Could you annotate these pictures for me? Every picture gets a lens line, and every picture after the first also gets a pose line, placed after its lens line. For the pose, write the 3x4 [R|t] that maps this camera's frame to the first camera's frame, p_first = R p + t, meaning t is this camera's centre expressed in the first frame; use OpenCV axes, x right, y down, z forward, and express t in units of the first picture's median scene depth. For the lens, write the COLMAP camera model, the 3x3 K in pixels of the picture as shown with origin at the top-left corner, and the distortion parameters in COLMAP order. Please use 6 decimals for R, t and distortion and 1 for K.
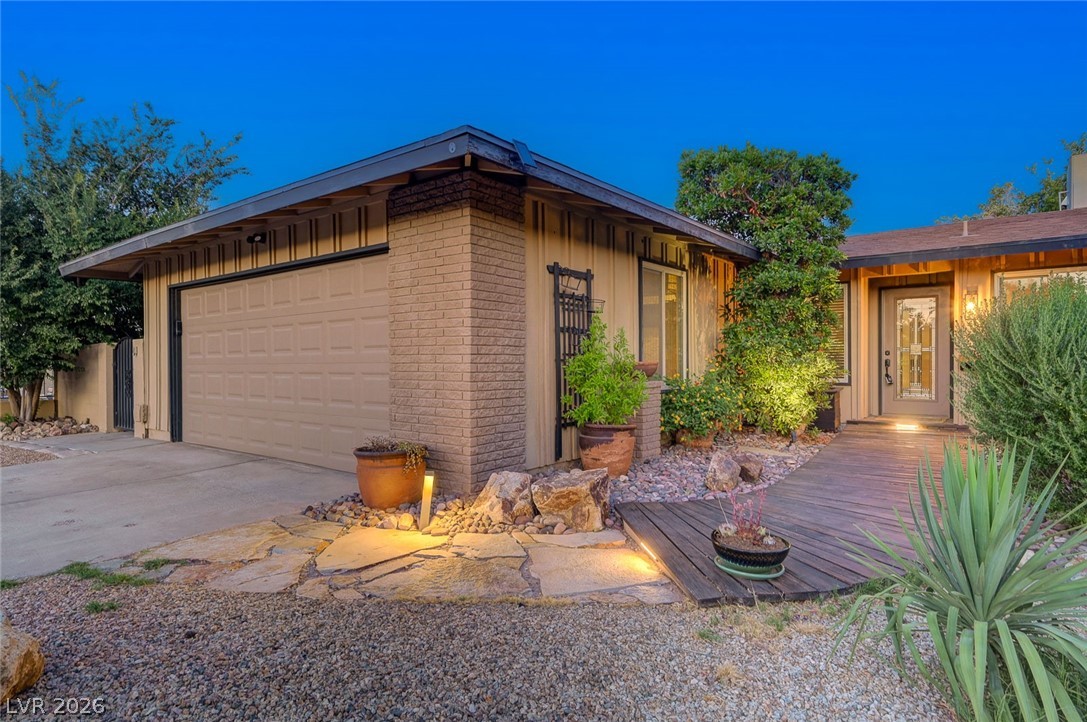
lens RADIAL K [[601.6, 0, 549.8], [0, 601.6, 363.1], [0, 0, 1]] dist [0.001356, -0.004094]
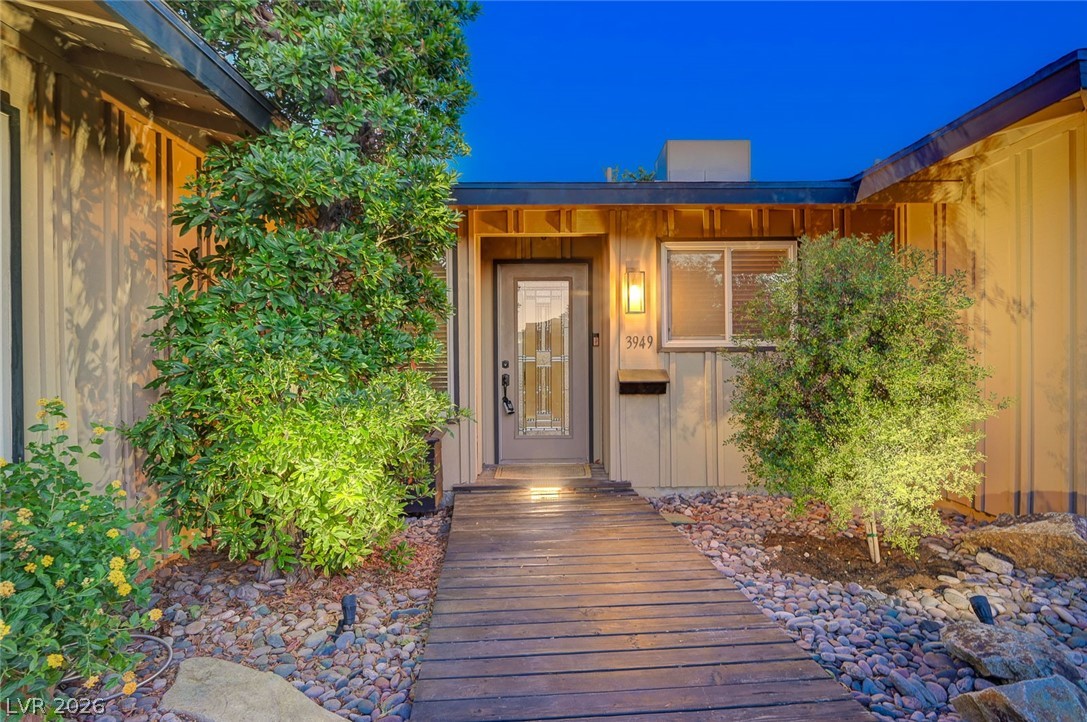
lens RADIAL K [[601.6, 0, 547.9], [0, 601.6, 361.5], [0, 0, 1]] dist [0.001356, -0.004094]
pose [[0.785818, -0.004486, 0.618442, 0.300386], [0.008757, 0.999954, -0.003873, -0.025086], [-0.618396, 0.008459, 0.785821, 0.697036]]
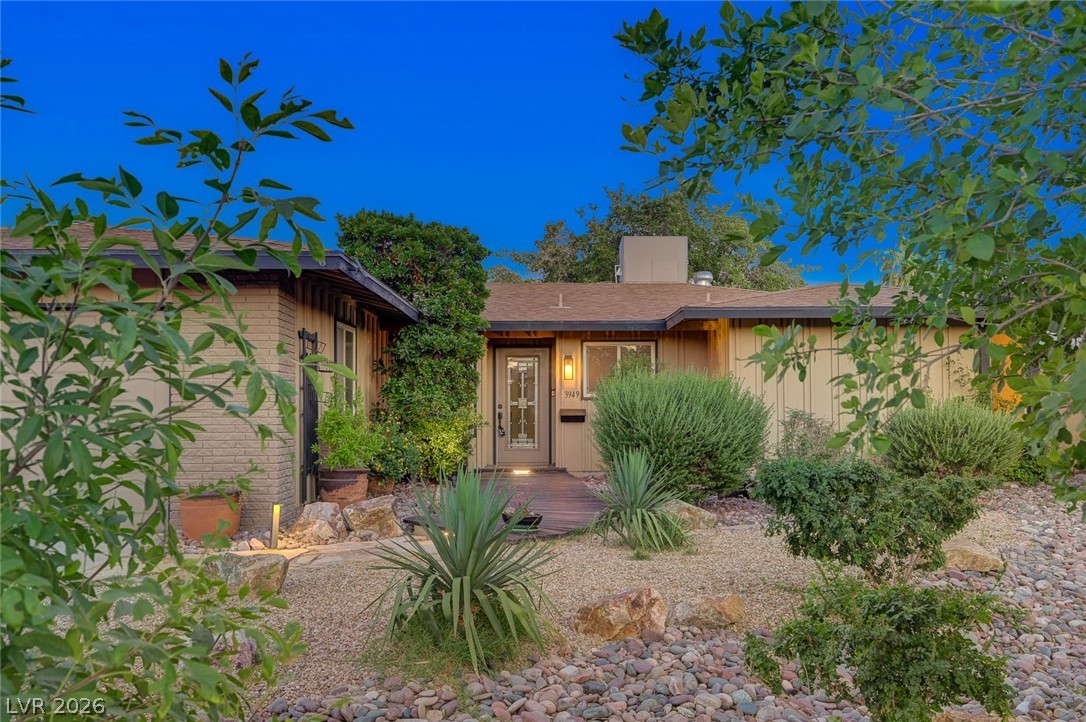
lens RADIAL K [[952.7, 0, 547.6], [0, 952.7, 383.5], [0, 0, 1]] dist [0.005639, -0.006143]
pose [[0.791046, 0.017777, 0.611499, -0.609912], [0.003262, 0.999441, -0.033276, -0.001260], [-0.611749, 0.028318, 0.790545, -0.589234]]
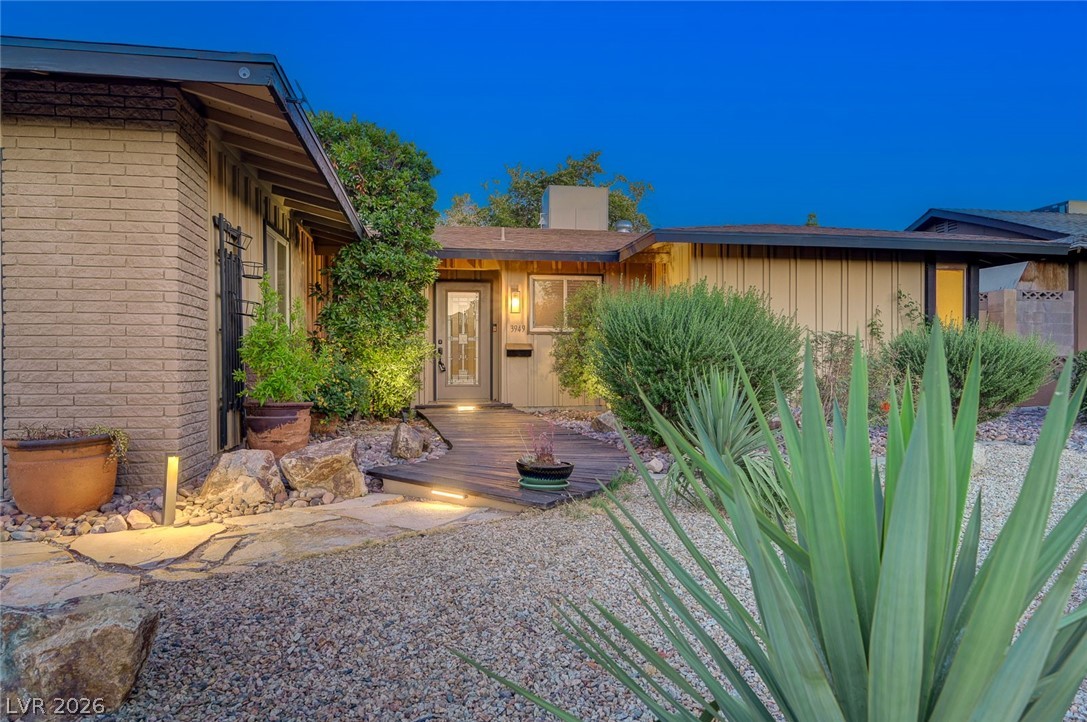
lens RADIAL K [[730.5, 0, 551.0], [0, 730.5, 370.3], [0, 0, 1]] dist [-0.004281, 0.004207]
pose [[0.685750, -0.004721, 0.727822, -0.352409], [0.001745, 0.999987, 0.004841, 0.040120], [-0.727835, -0.002050, 0.685749, -0.031827]]
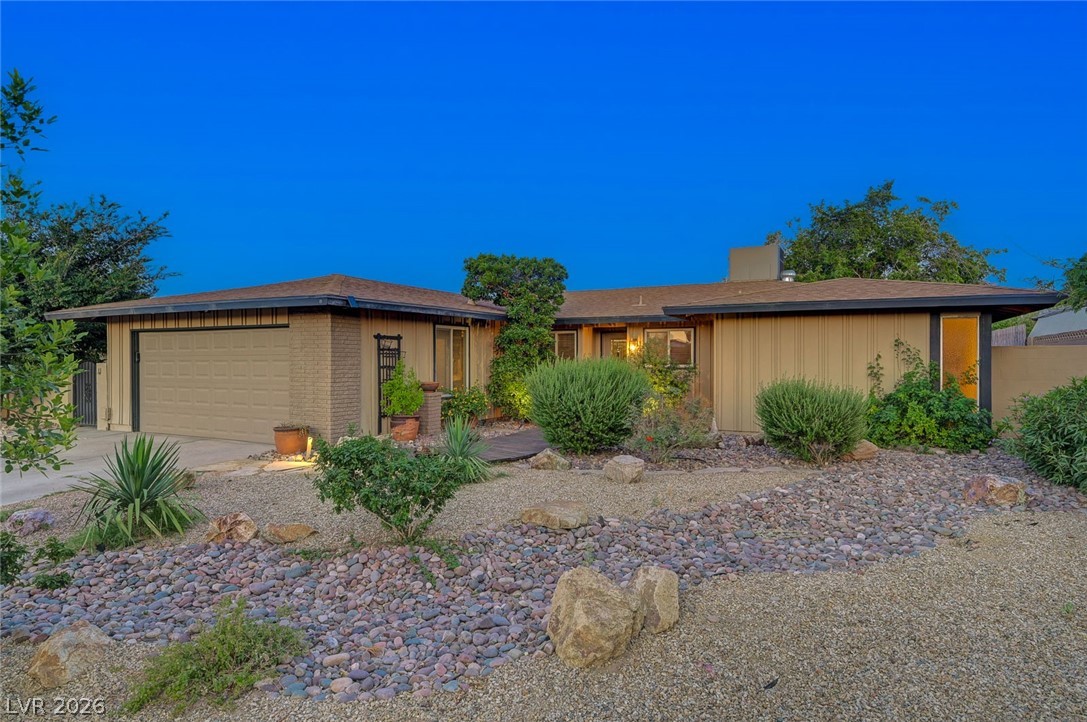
lens RADIAL K [[611.6, 0, 548.1], [0, 611.6, 360.0], [0, 0, 1]] dist [-0.002339, -0.000180]
pose [[0.984989, 0.004125, 0.172570, 0.177798], [-0.003671, 0.999989, -0.002950, -0.064050], [-0.172581, 0.002272, 0.984993, -0.893162]]
